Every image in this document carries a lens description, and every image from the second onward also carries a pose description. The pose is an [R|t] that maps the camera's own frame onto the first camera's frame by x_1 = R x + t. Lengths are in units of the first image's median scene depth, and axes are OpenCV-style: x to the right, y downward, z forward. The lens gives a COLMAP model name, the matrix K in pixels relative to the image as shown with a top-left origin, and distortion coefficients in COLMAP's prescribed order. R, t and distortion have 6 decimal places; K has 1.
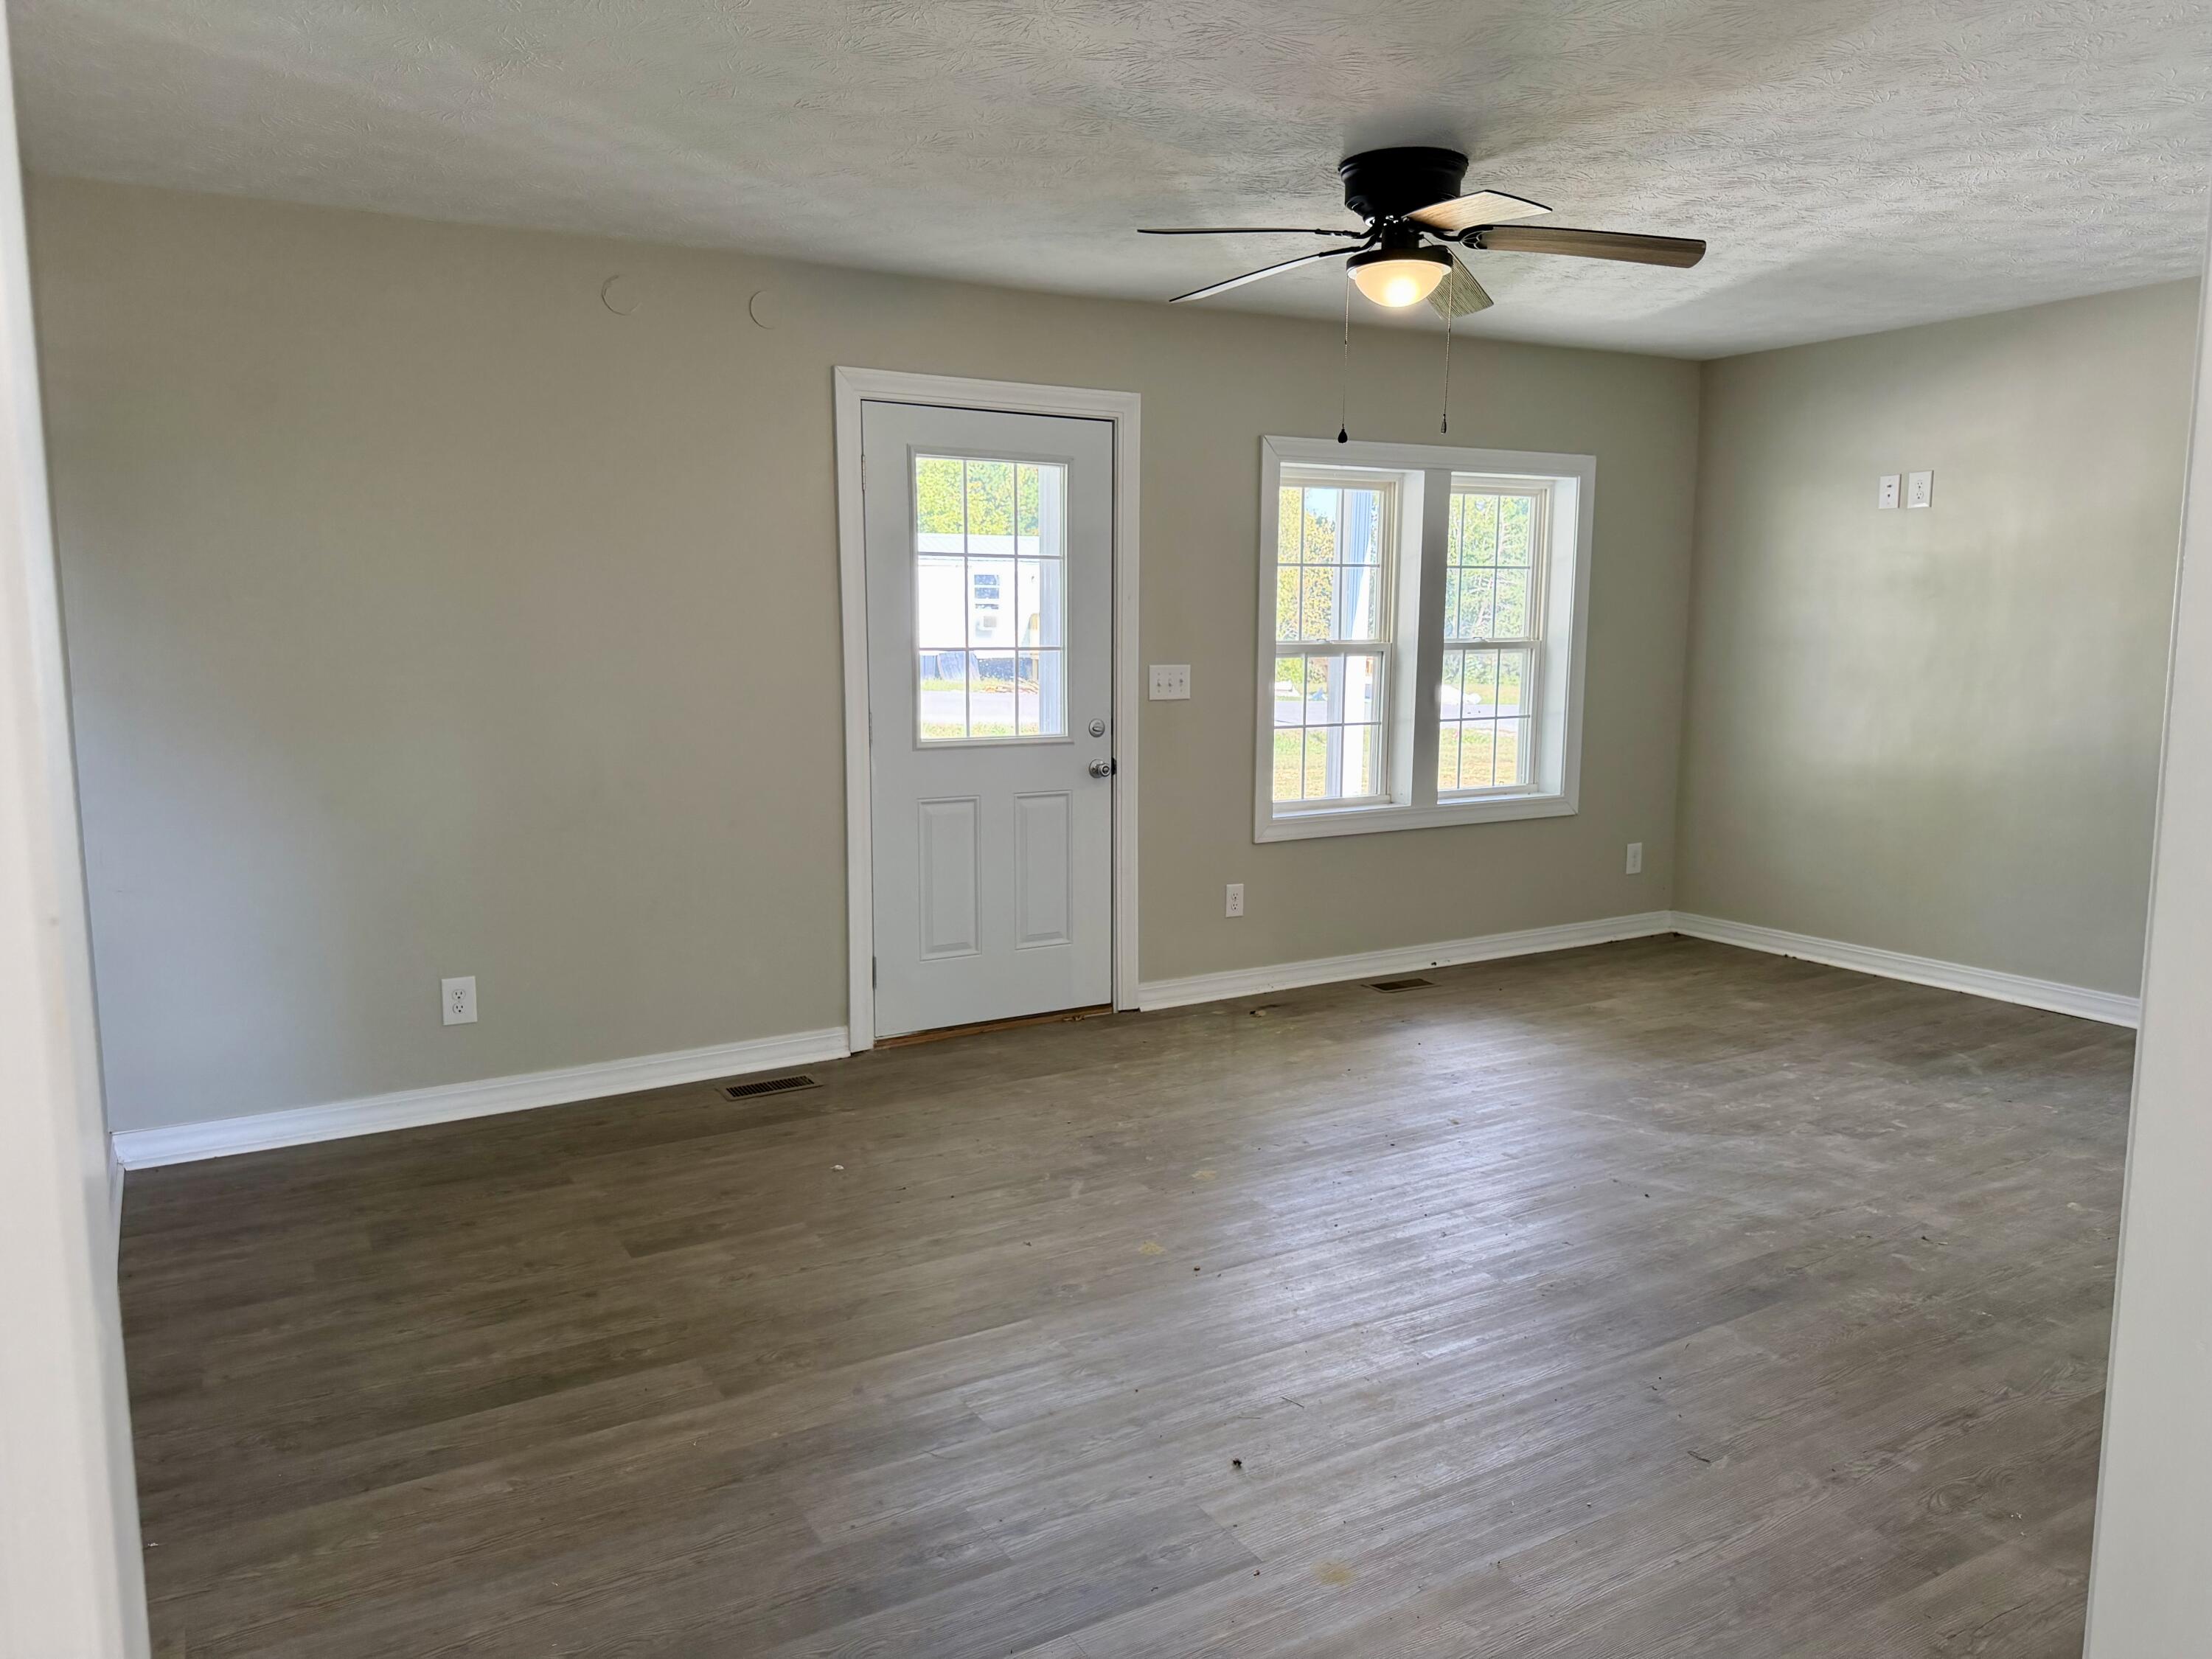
lens RADIAL K [[1539.2, 0, 1106.0], [0, 1539.2, 829.5], [0, 0, 1]] dist [0.003778, -0.001296]
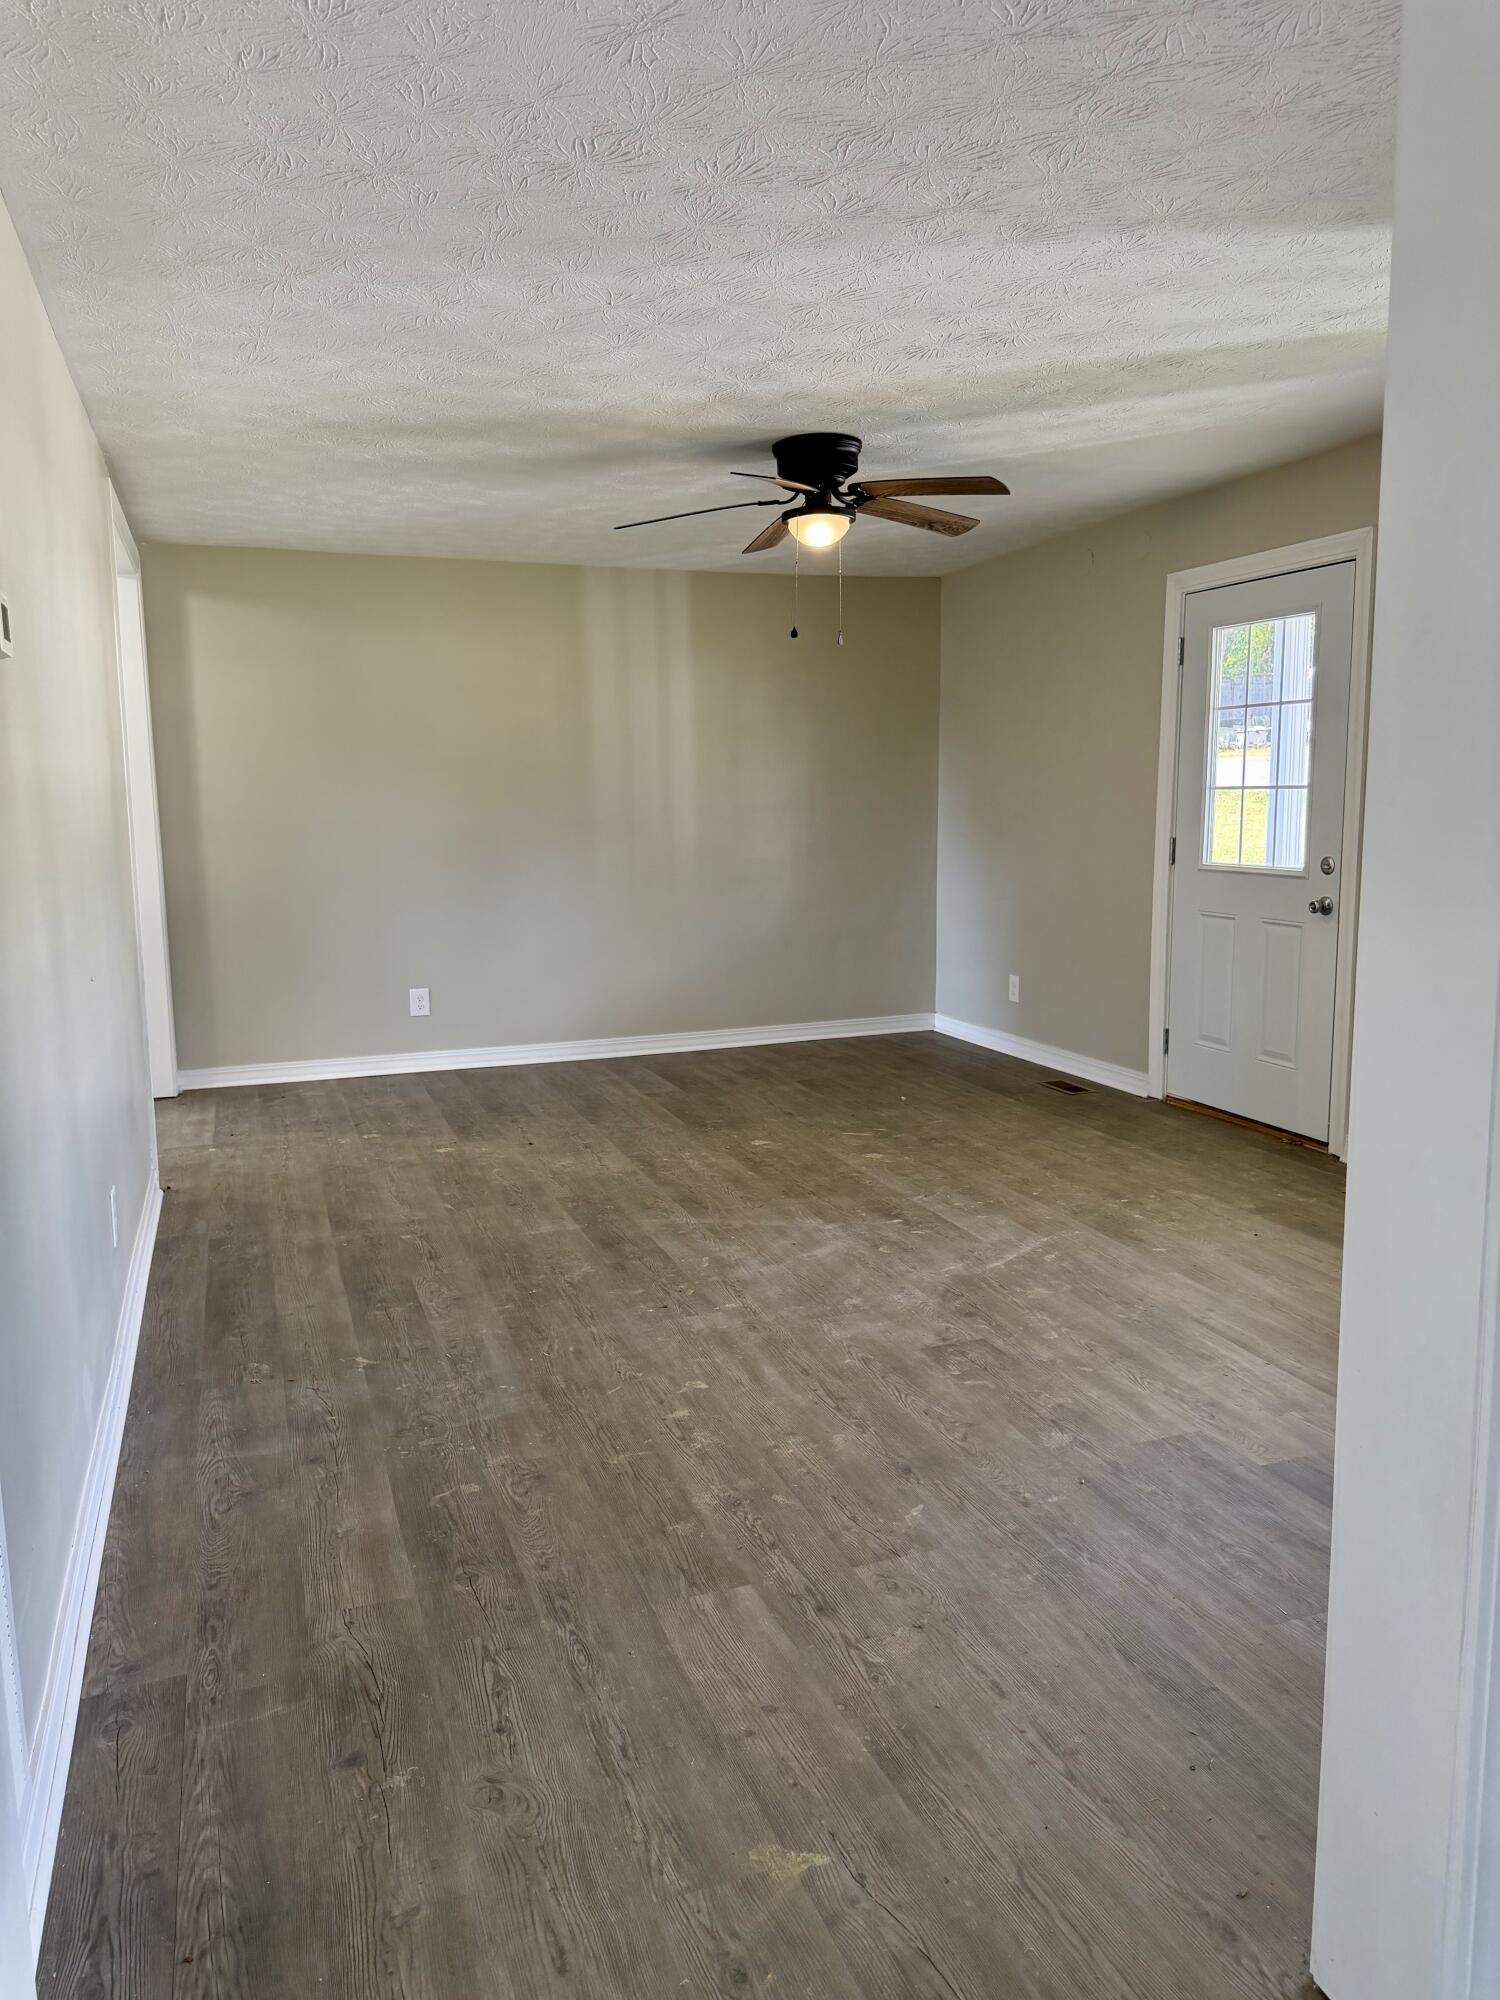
lens RADIAL K [[1391.7, 0, 750.0], [0, 1391.7, 1000.0], [0, 0, 1]] dist [0.003778, -0.001296]
pose [[-0.169937, 0.144396, -0.974819, 1.176748], [-0.131686, 0.977007, 0.167677, -0.101672], [0.976617, 0.156864, -0.147015, 0.942231]]
